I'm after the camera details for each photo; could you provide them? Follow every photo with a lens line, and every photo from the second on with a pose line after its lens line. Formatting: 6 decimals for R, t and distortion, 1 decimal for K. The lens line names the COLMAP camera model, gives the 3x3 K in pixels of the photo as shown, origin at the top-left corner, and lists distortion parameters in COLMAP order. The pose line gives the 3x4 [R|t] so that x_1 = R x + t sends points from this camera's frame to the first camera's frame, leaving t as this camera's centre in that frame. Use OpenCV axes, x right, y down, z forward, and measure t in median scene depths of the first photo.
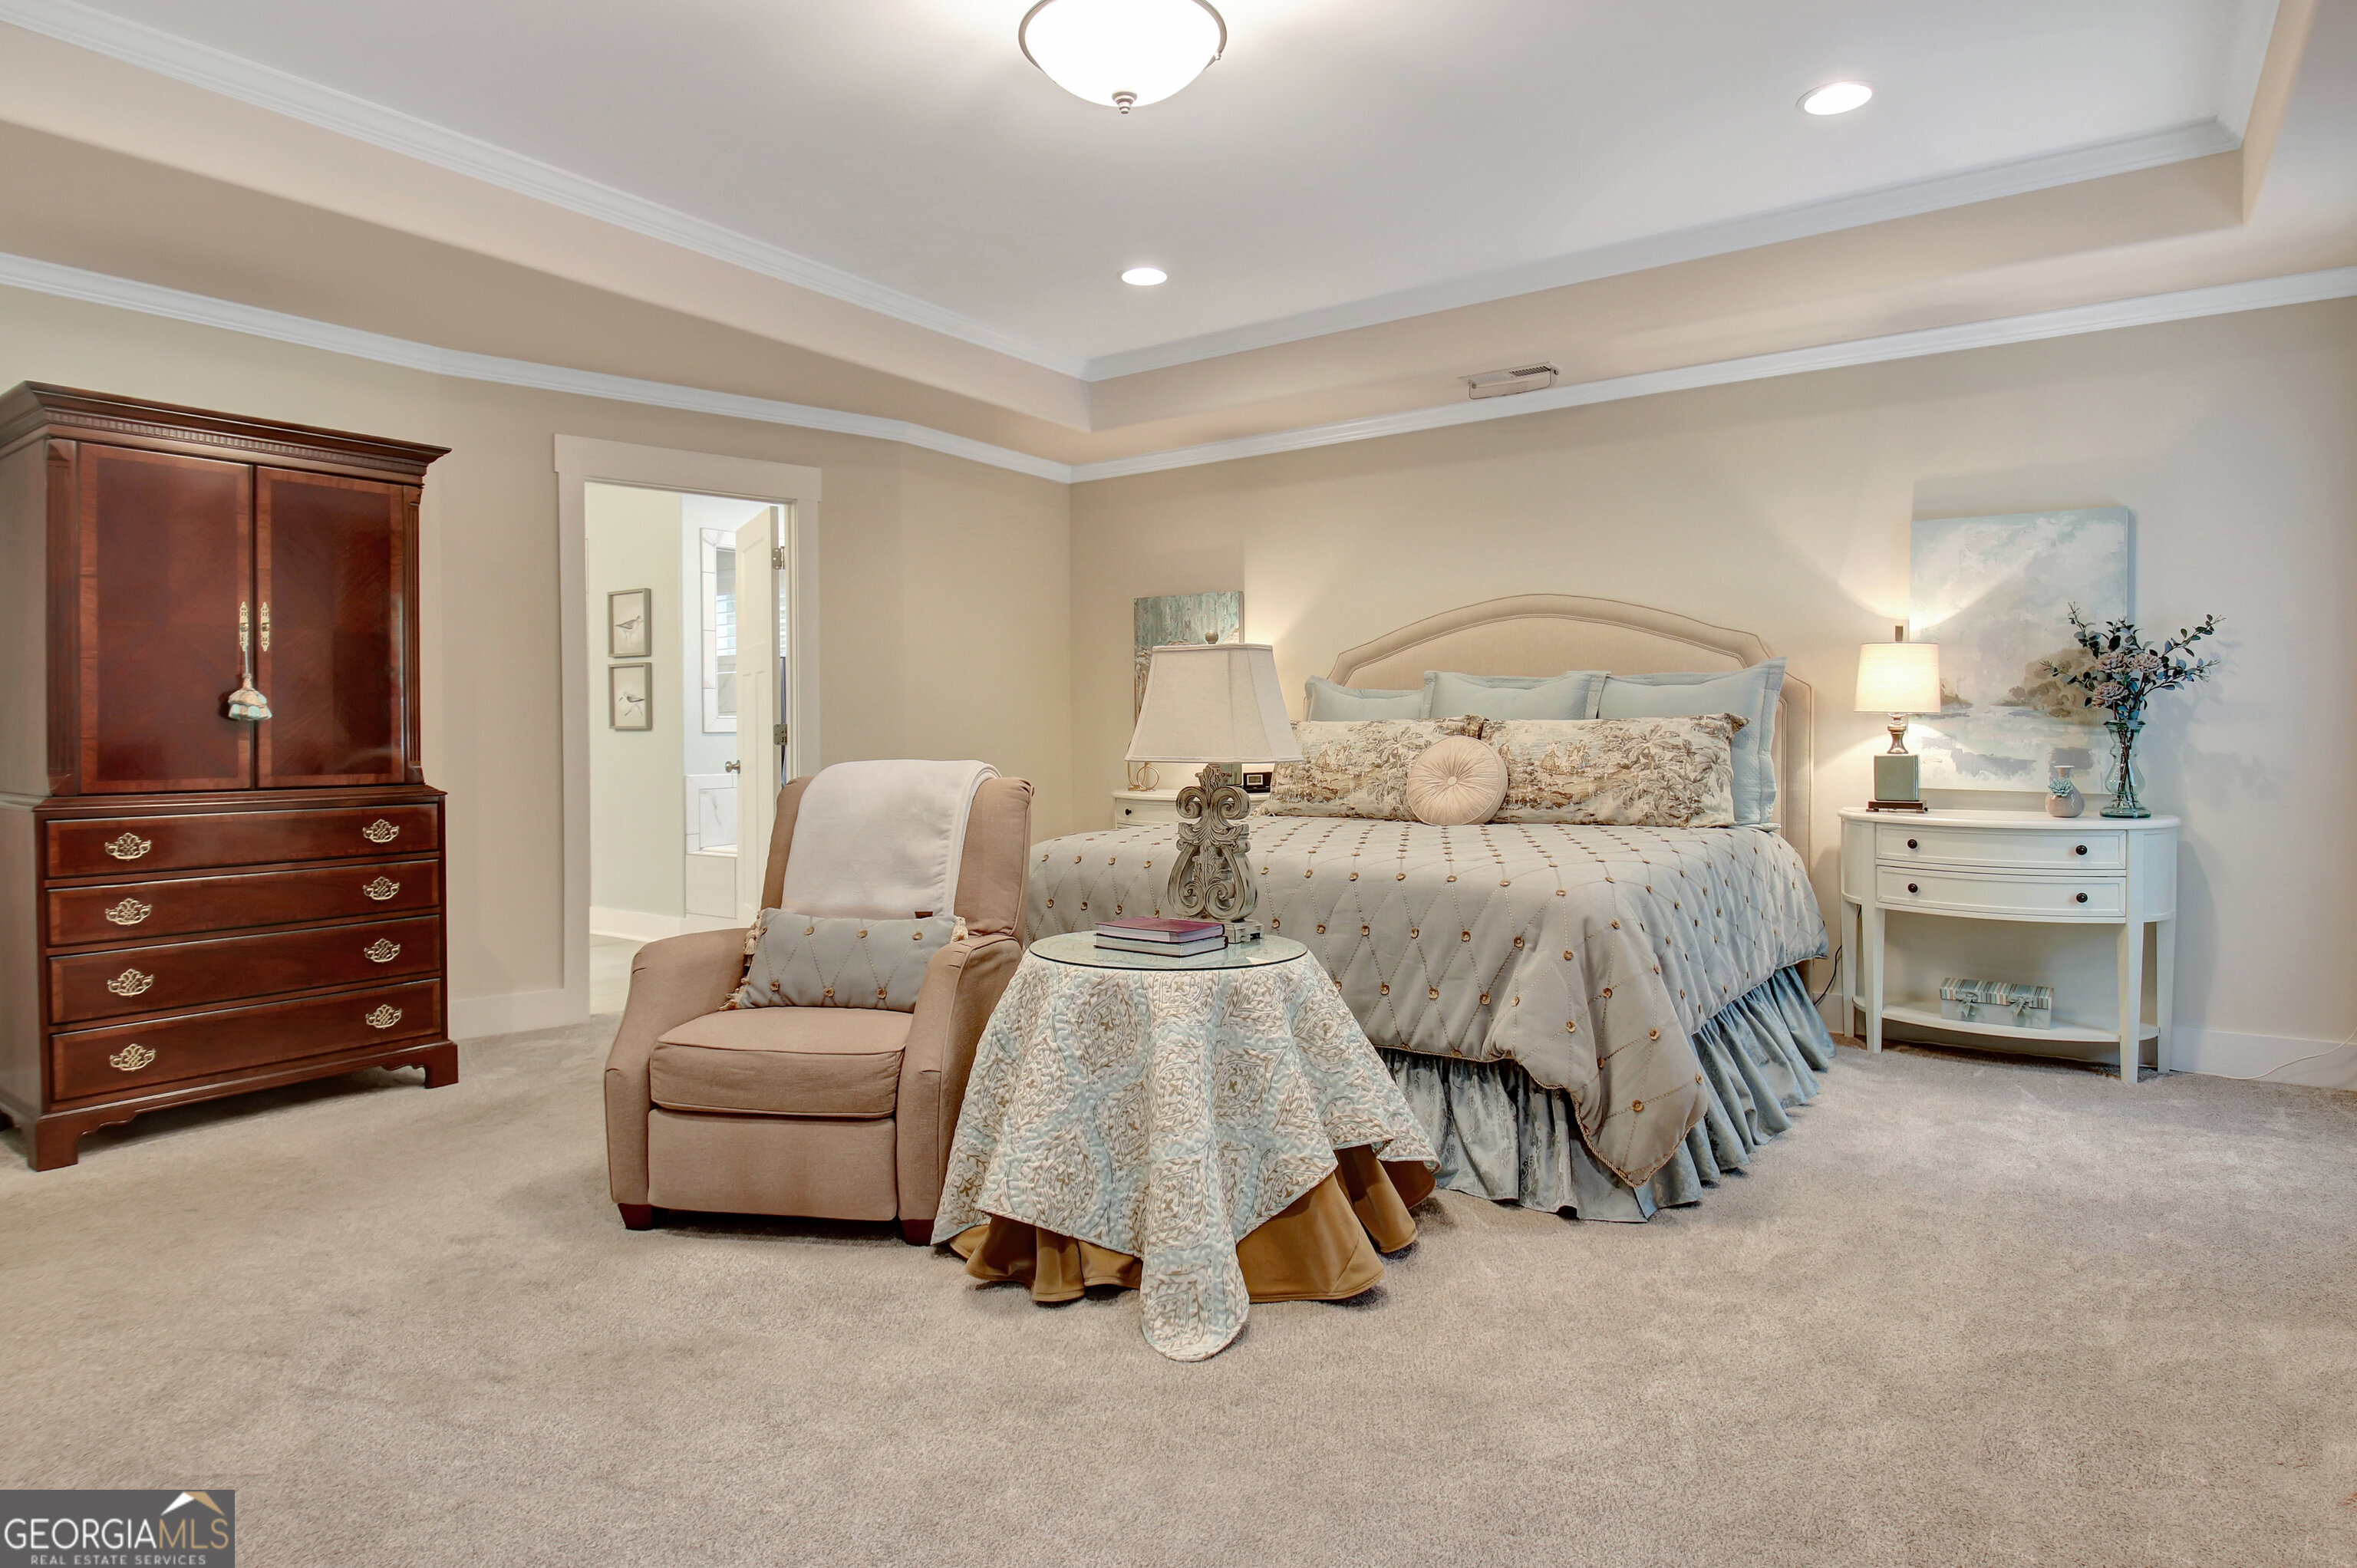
lens RADIAL K [[1312.2, 0, 1183.7], [0, 1312.2, 703.6], [0, 0, 1]] dist [0.019873, -0.023101]
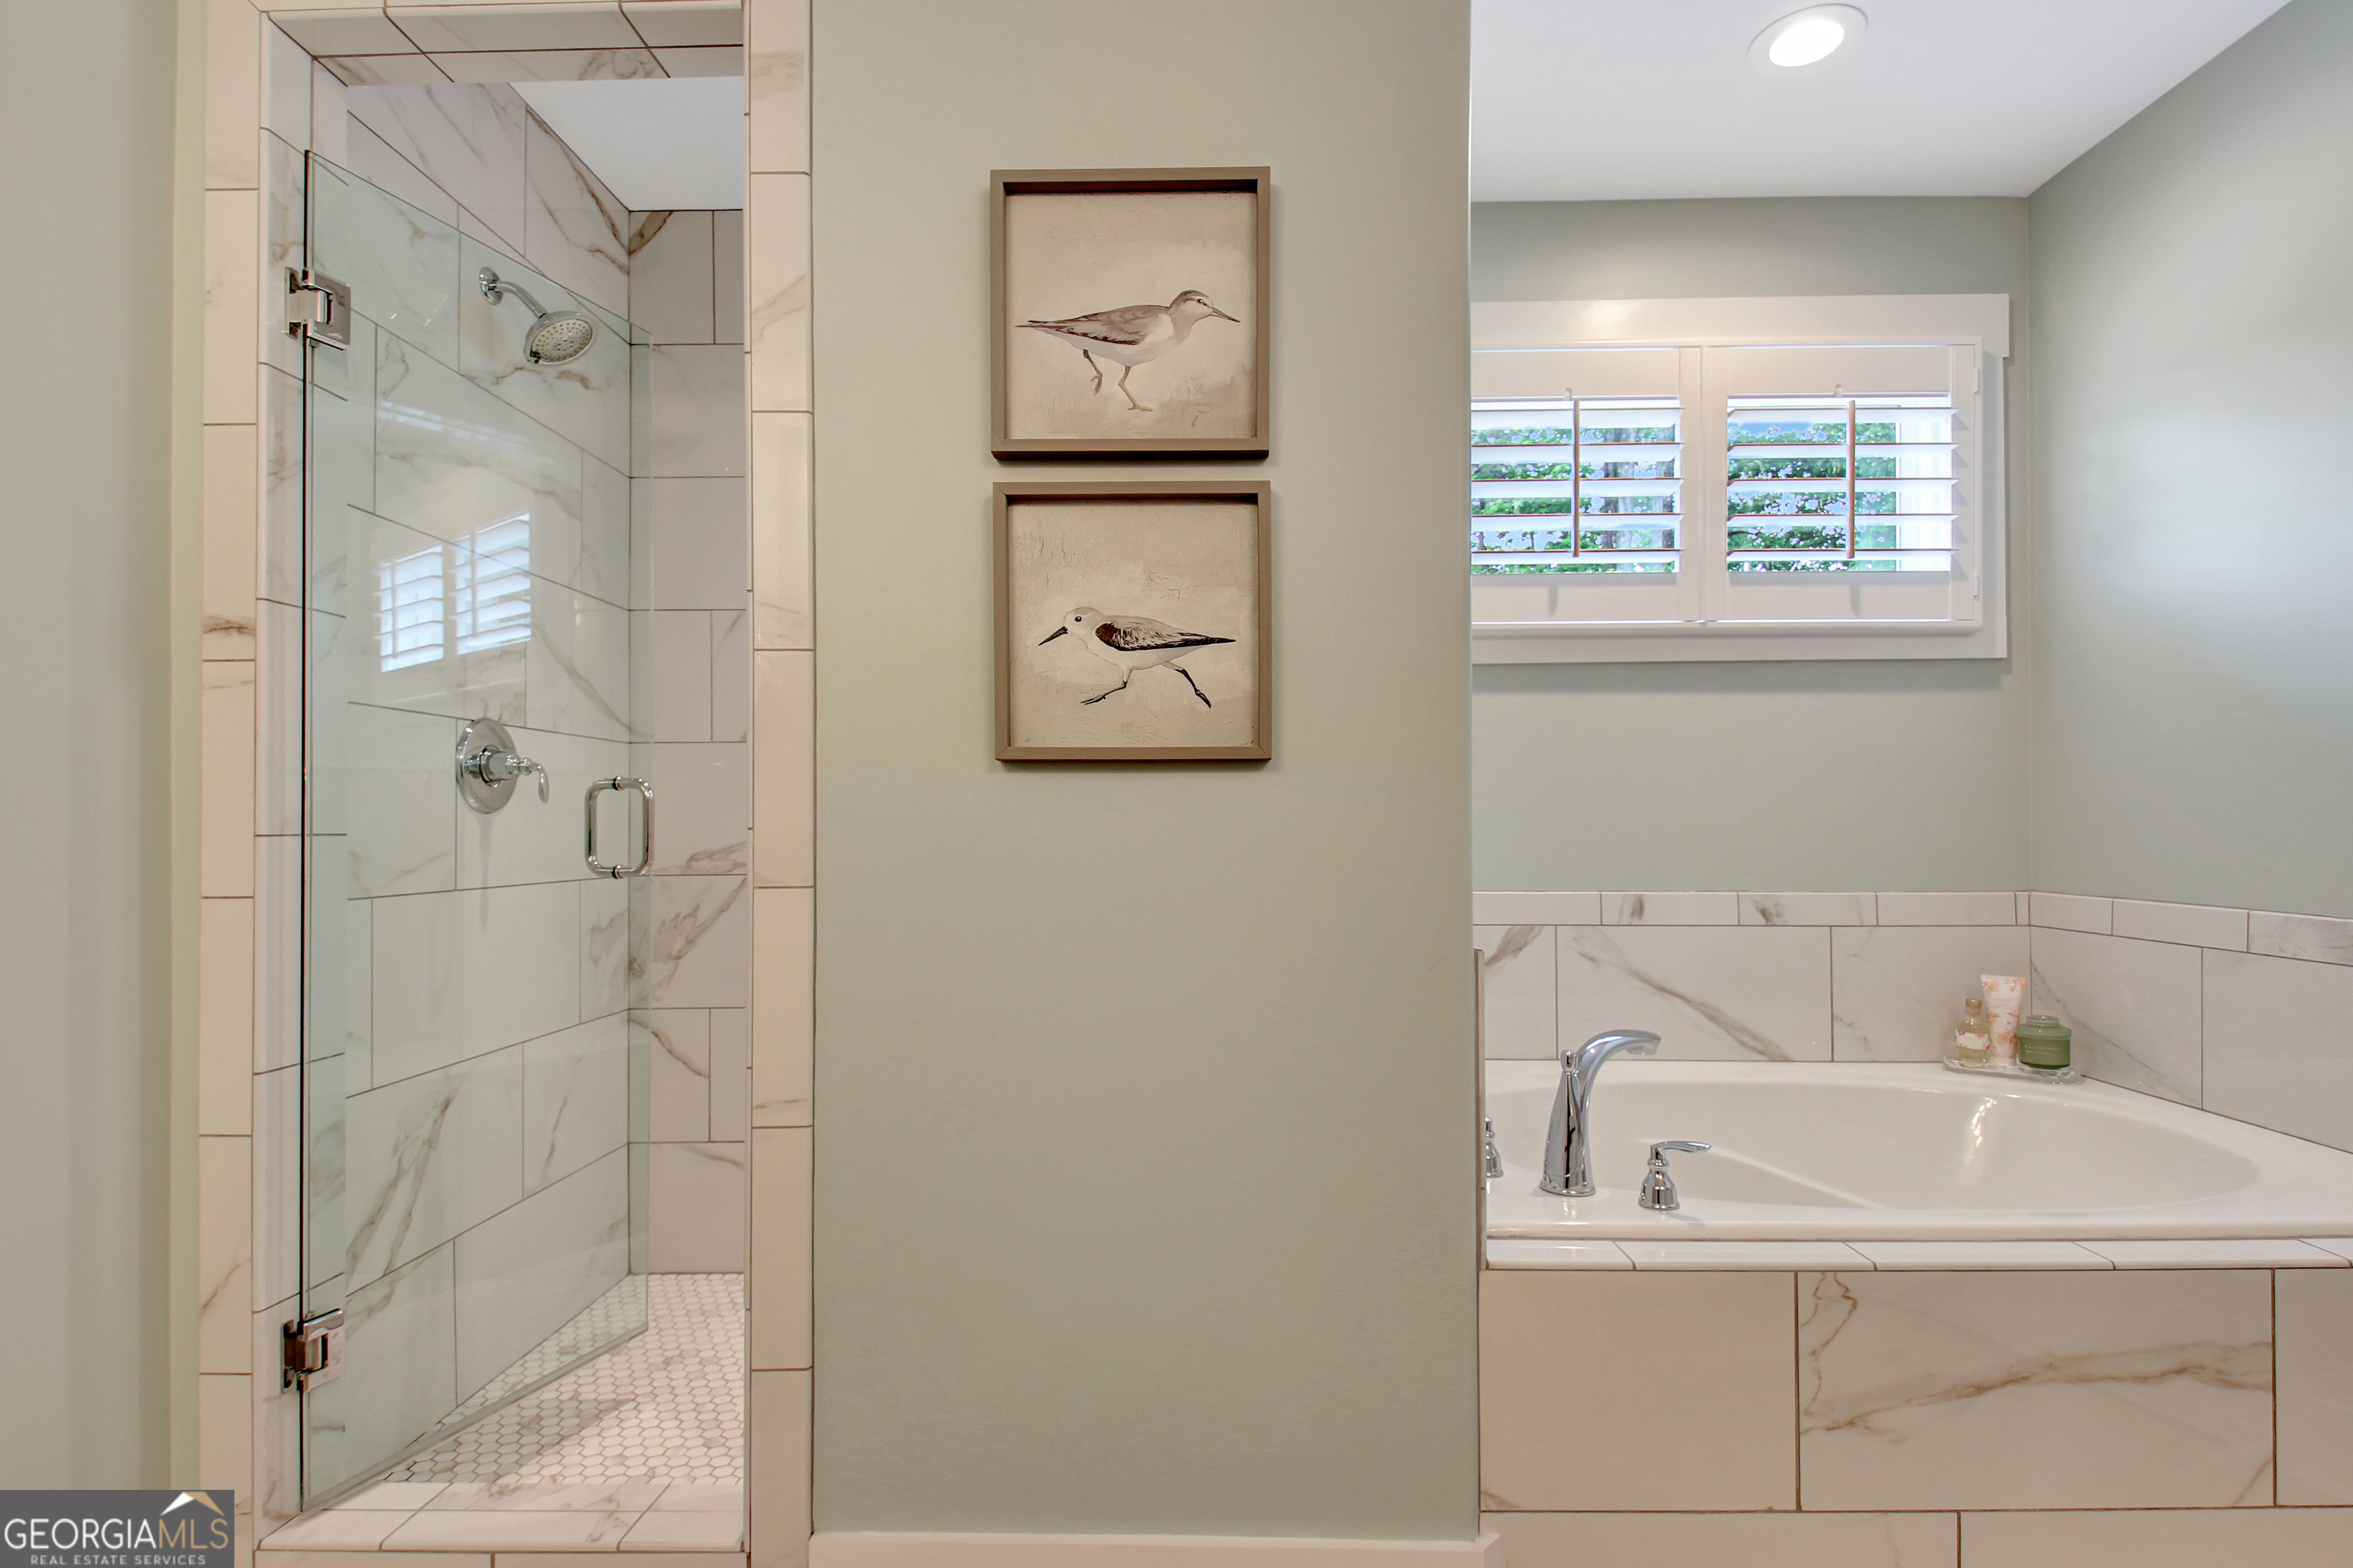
lens RADIAL K [[1105.0, 0, 1178.1], [0, 1105.0, 825.8], [0, 0, 1]] dist [0.027682, -0.016554]
pose [[0.829685, 0.009010, 0.558159, -0.526379], [-0.016874, 0.999818, 0.008945, 0.029349], [-0.557976, -0.016840, 0.829686, 0.826911]]
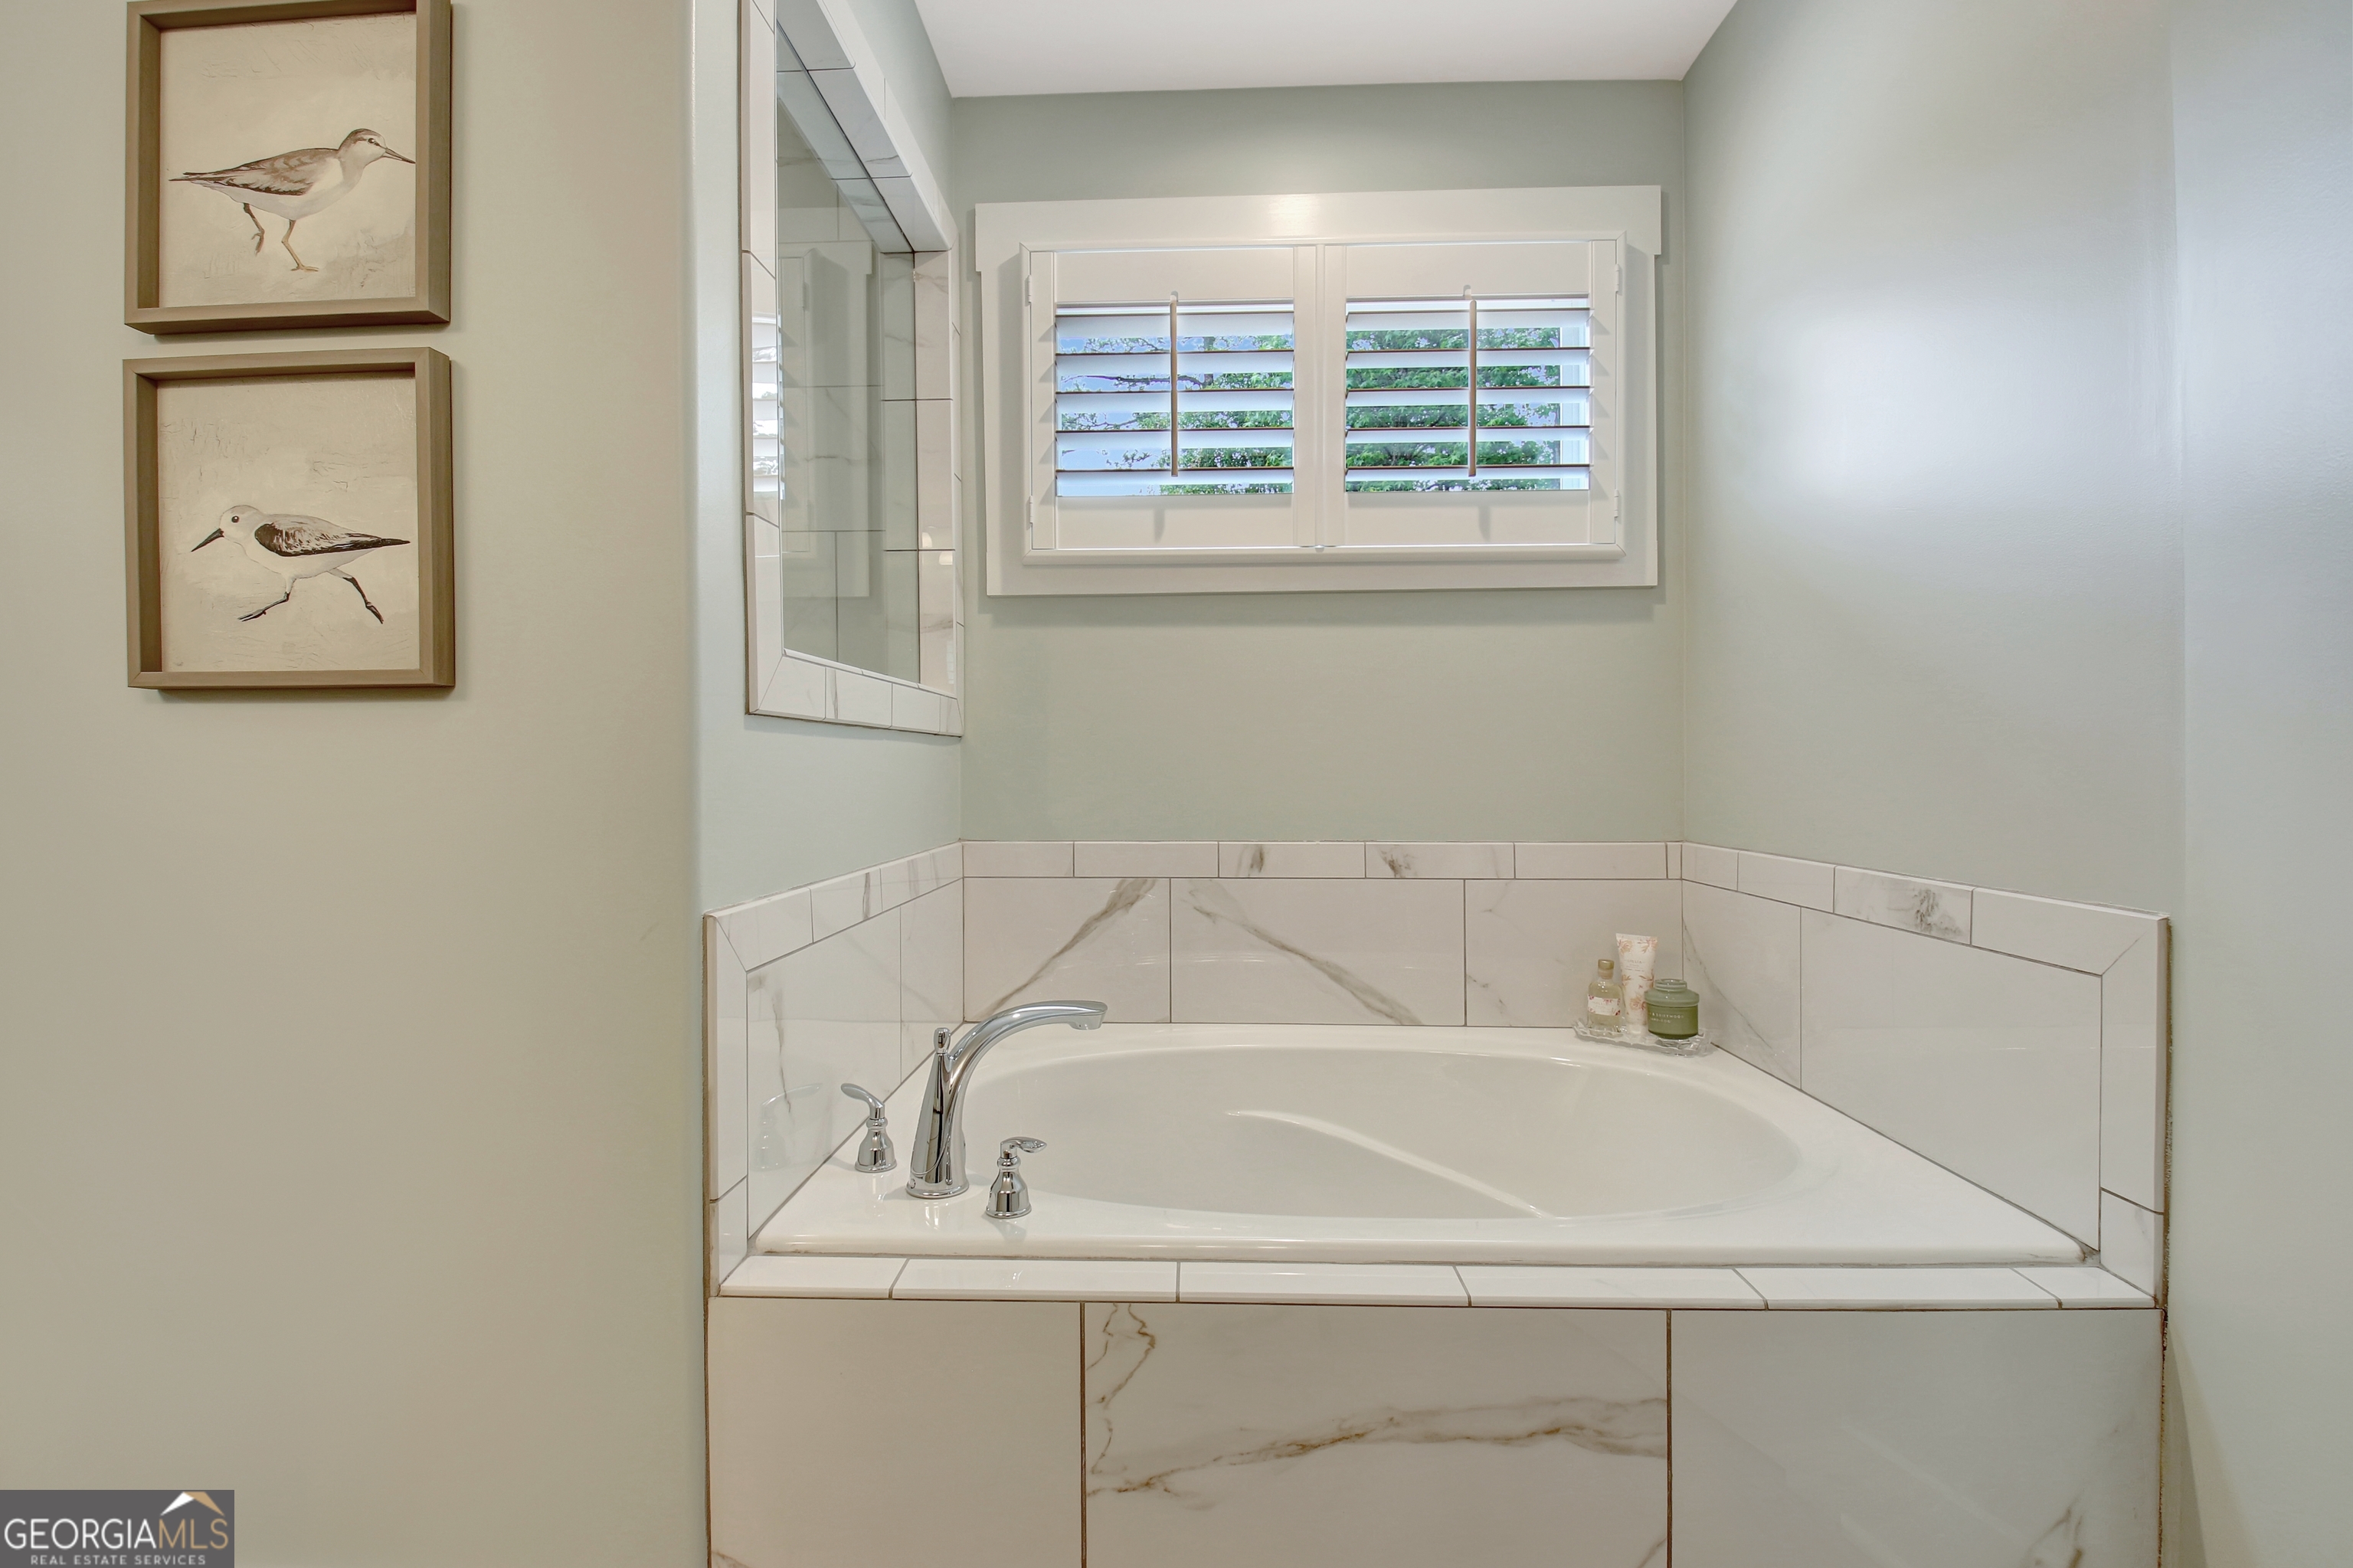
lens RADIAL K [[1065.4, 0, 1058.5], [0, 1065.4, 787.6], [0, 0, 1]] dist [0.015923, -0.025498]
pose [[0.851978, 0.002947, 0.523570, -0.405522], [-0.016431, 0.999642, 0.021111, 0.029487], [-0.523320, -0.026589, 0.851721, 0.797798]]
